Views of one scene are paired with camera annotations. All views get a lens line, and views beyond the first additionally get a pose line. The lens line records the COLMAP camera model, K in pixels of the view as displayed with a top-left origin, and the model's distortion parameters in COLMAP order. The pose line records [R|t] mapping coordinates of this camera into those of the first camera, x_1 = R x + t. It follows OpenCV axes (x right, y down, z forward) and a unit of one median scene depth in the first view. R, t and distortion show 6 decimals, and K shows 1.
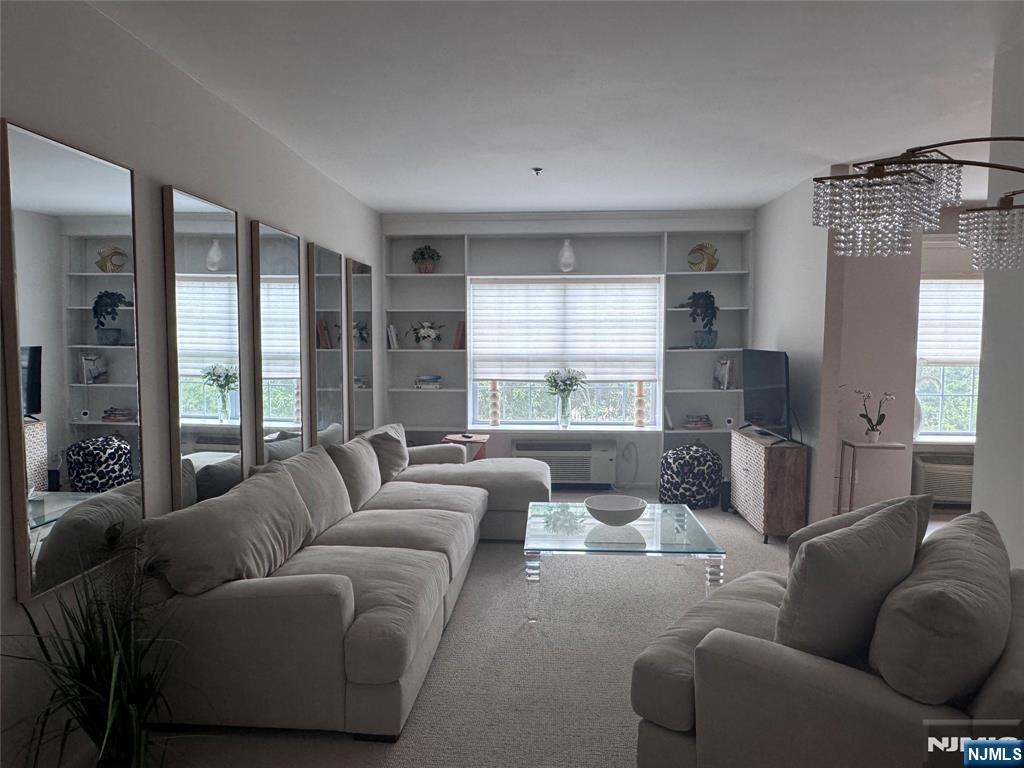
lens RADIAL K [[680.7, 0, 507.1], [0, 680.7, 385.5], [0, 0, 1]] dist [-0.003033, -0.001401]
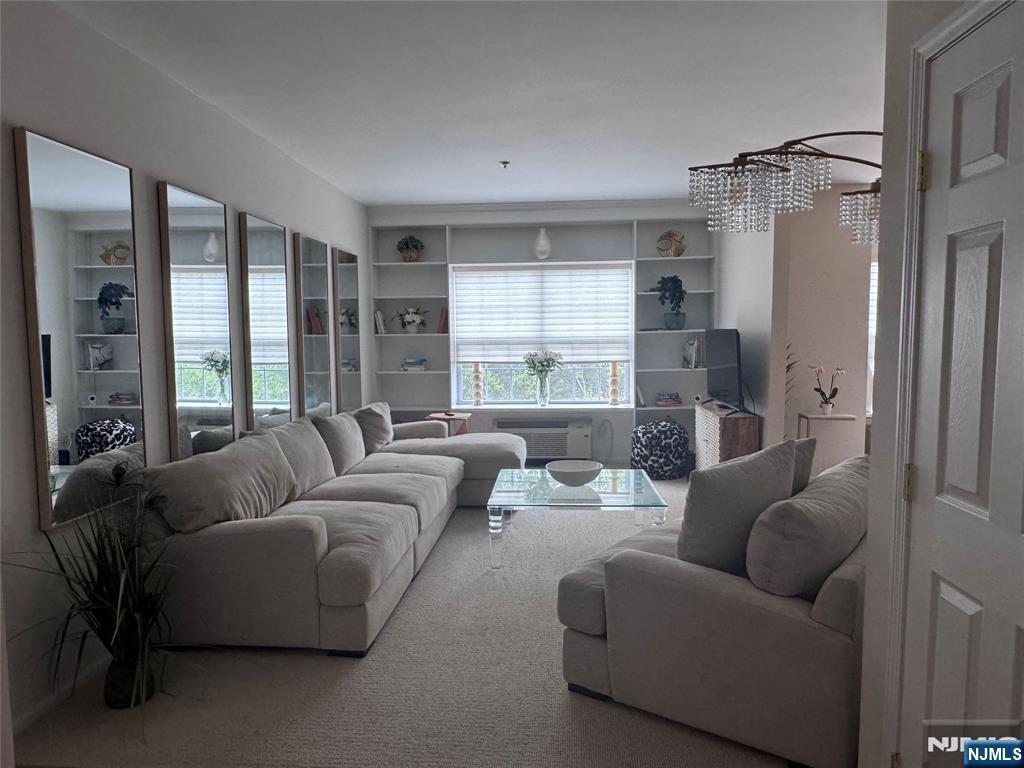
lens RADIAL K [[680.7, 0, 507.1], [0, 680.7, 385.5], [0, 0, 1]] dist [-0.003033, -0.001401]
pose [[0.999925, -0.010666, -0.006100, 0.036358], [0.010724, 0.999896, 0.009595, 0.019084], [0.005997, -0.009659, 0.999935, -0.061822]]
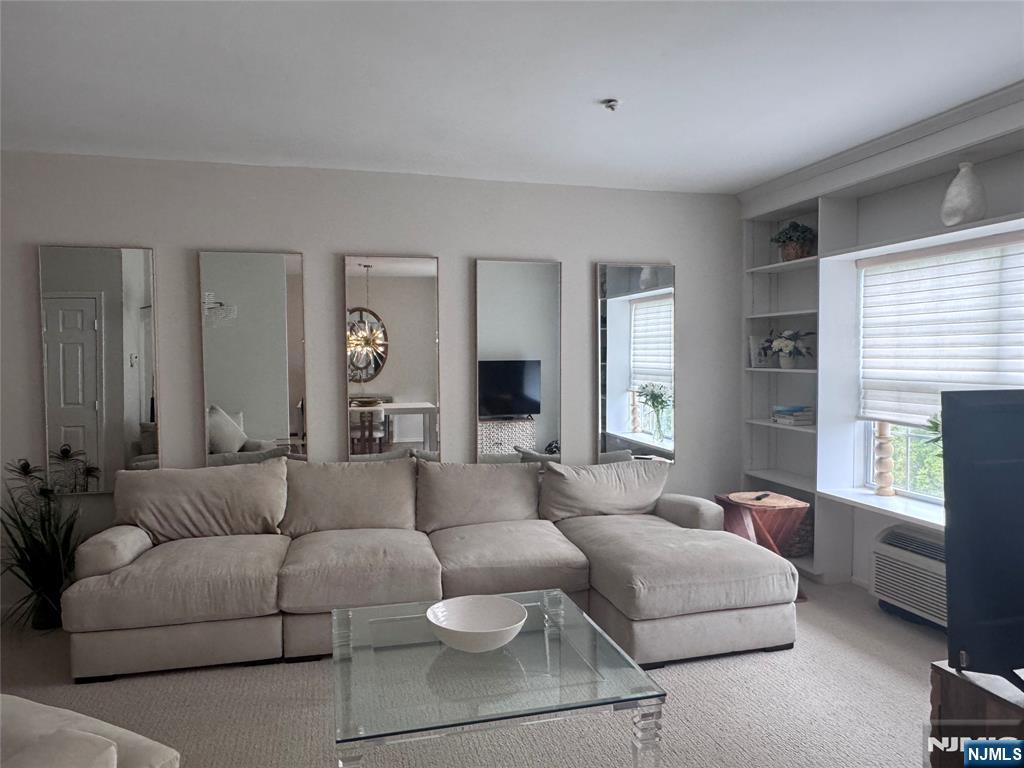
lens RADIAL K [[680.7, 0, 507.1], [0, 680.7, 385.5], [0, 0, 1]] dist [-0.003033, -0.001401]
pose [[0.322161, 0.040485, -0.945819, 0.472073], [-0.062284, 0.997827, 0.021496, -0.033481], [0.944634, 0.051984, 0.323983, 0.507122]]
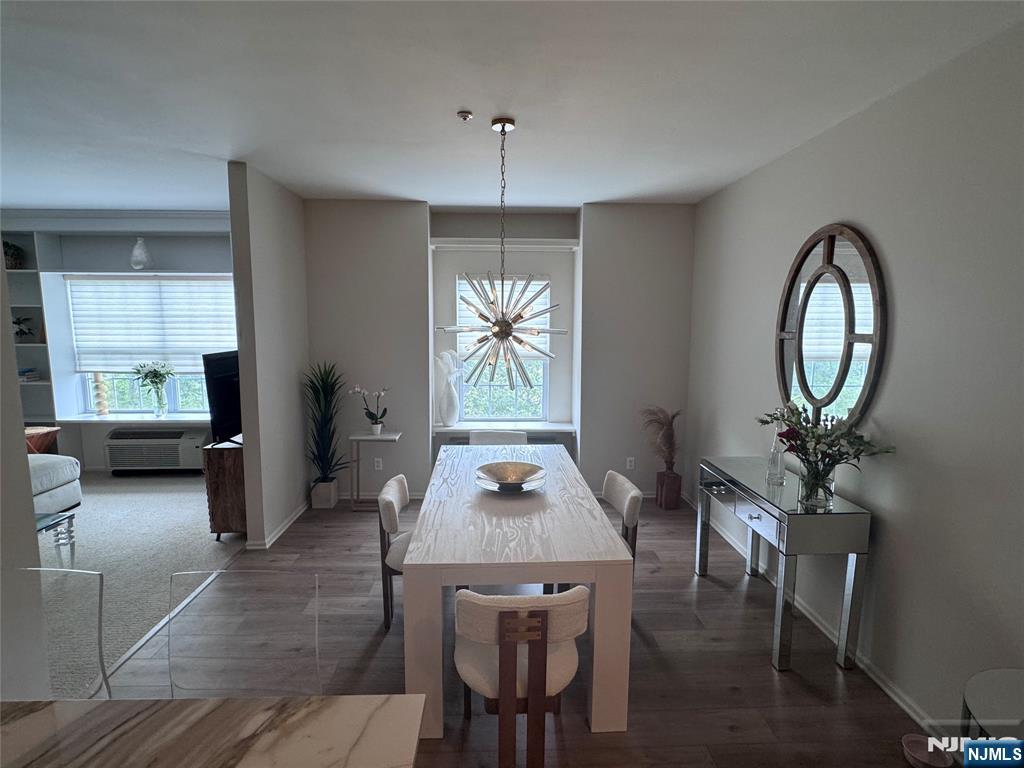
lens RADIAL K [[516.3, 0, 511.2], [0, 516.3, 378.8], [0, 0, 1]] dist [-0.000971, -0.000352]
pose [[0.995005, -0.008691, 0.099449, 0.568132], [0.003736, 0.998747, 0.049902, -0.036824], [-0.099758, -0.049281, 0.993791, 0.150163]]
